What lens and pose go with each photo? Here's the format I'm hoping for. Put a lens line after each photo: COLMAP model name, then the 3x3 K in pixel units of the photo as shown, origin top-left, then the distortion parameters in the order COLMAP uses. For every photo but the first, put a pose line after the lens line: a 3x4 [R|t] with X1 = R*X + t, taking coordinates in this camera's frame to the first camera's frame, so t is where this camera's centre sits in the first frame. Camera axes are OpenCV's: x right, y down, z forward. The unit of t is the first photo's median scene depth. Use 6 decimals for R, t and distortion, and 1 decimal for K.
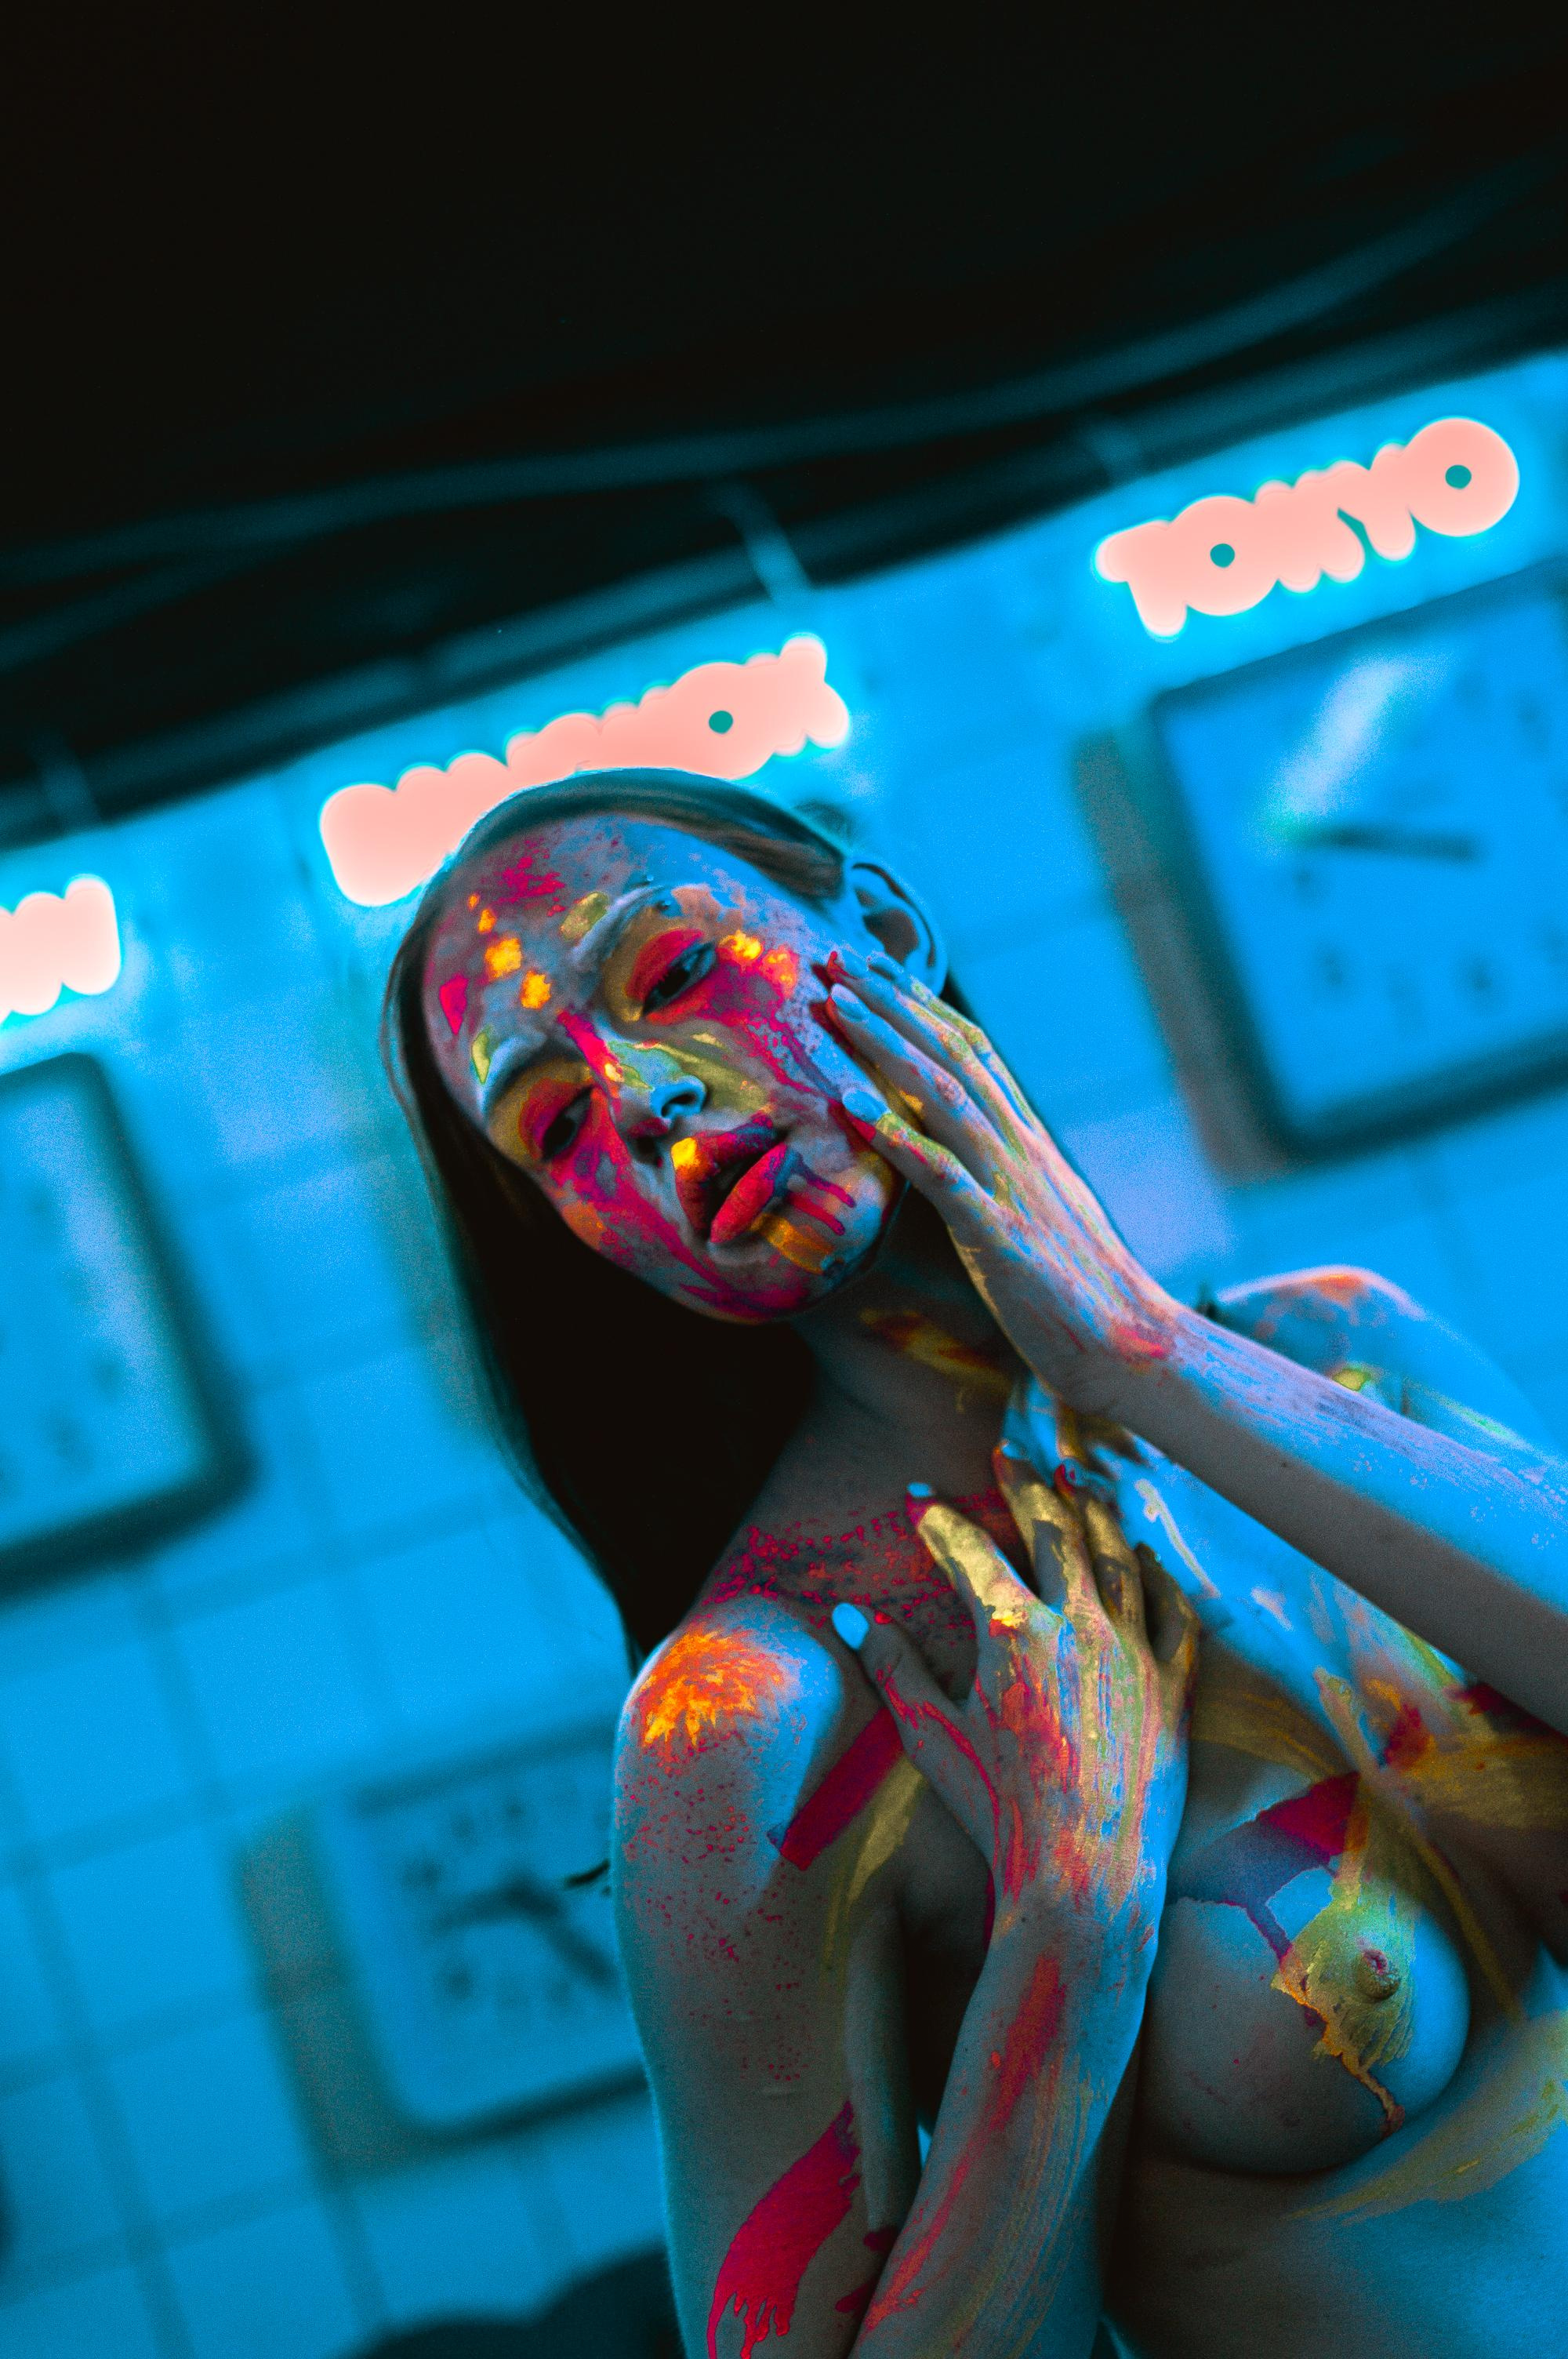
lens RADIAL K [[3548.1, 0, 784.0], [0, 3548.1, 1179.5], [0, 0, 1]] dist [0.026413, 0.006033]
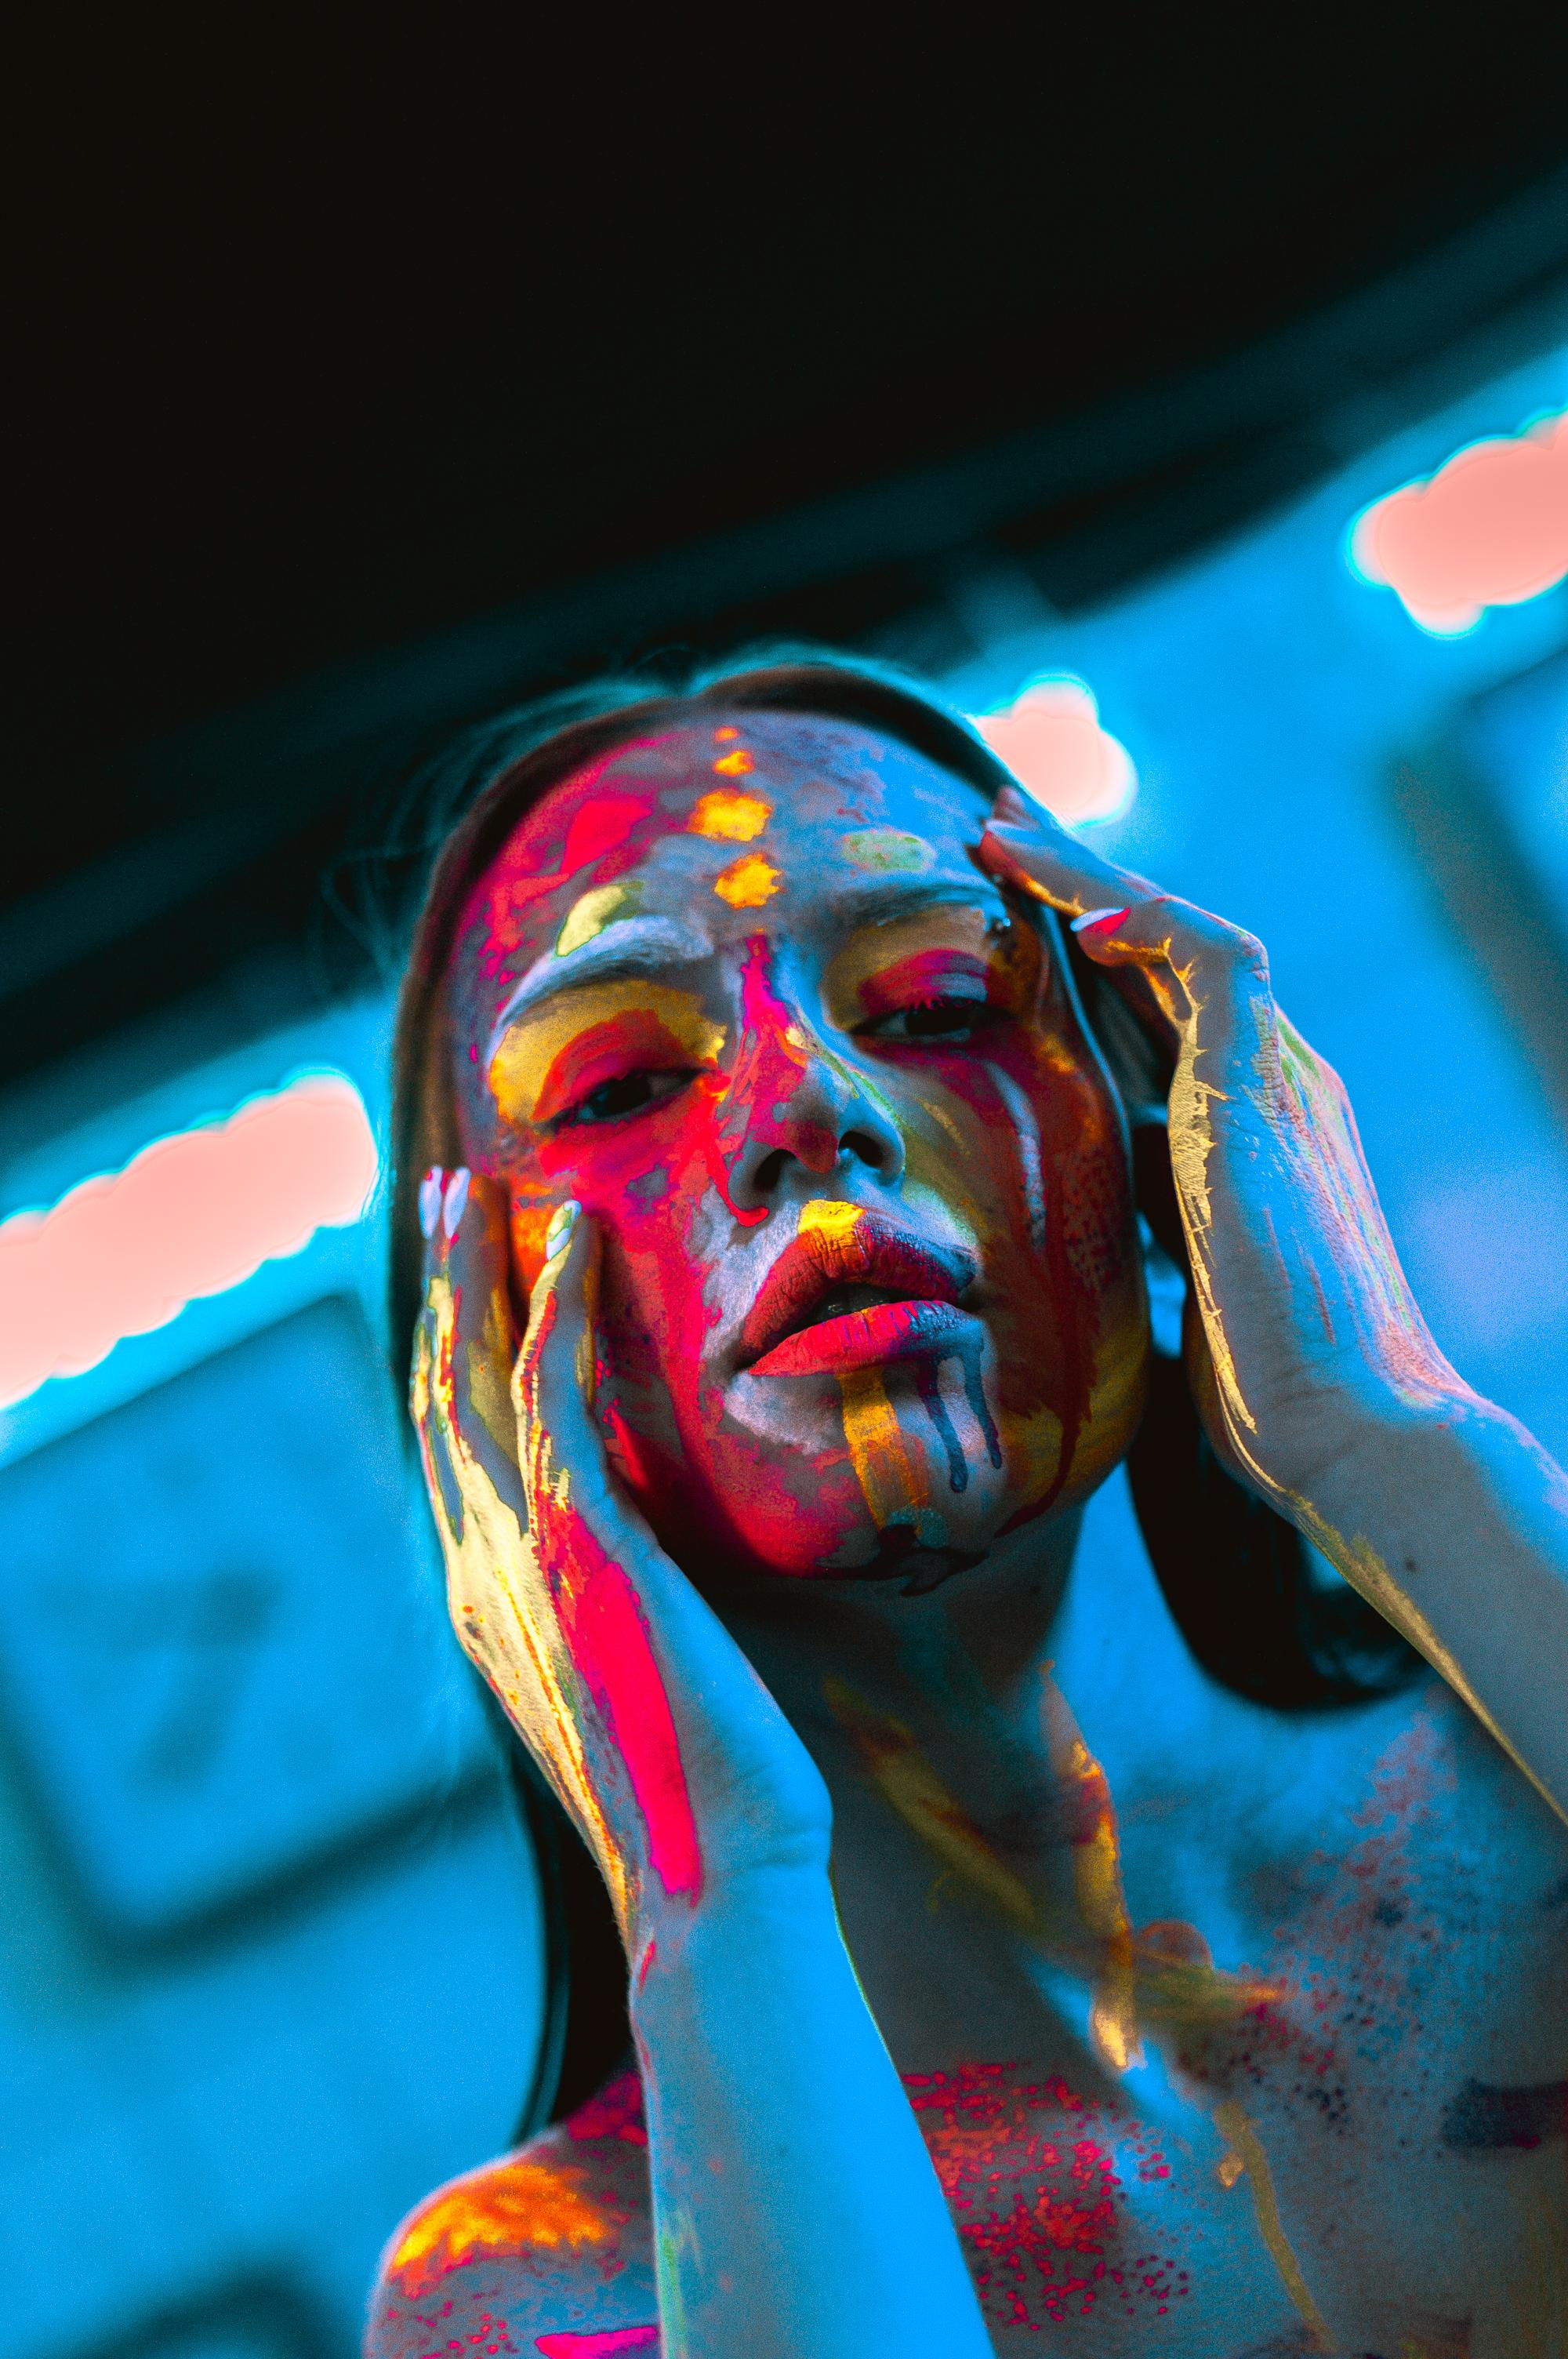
lens RADIAL K [[3430.3, 0, 773.2], [0, 3430.3, 1128.3], [0, 0, 1]] dist [0.051062, 0.077268]
pose [[0.764547, 0.642257, 0.054529, -0.071738], [-0.590810, 0.732093, -0.339091, 0.168015], [-0.257704, 0.227035, 0.939172, 0.470431]]
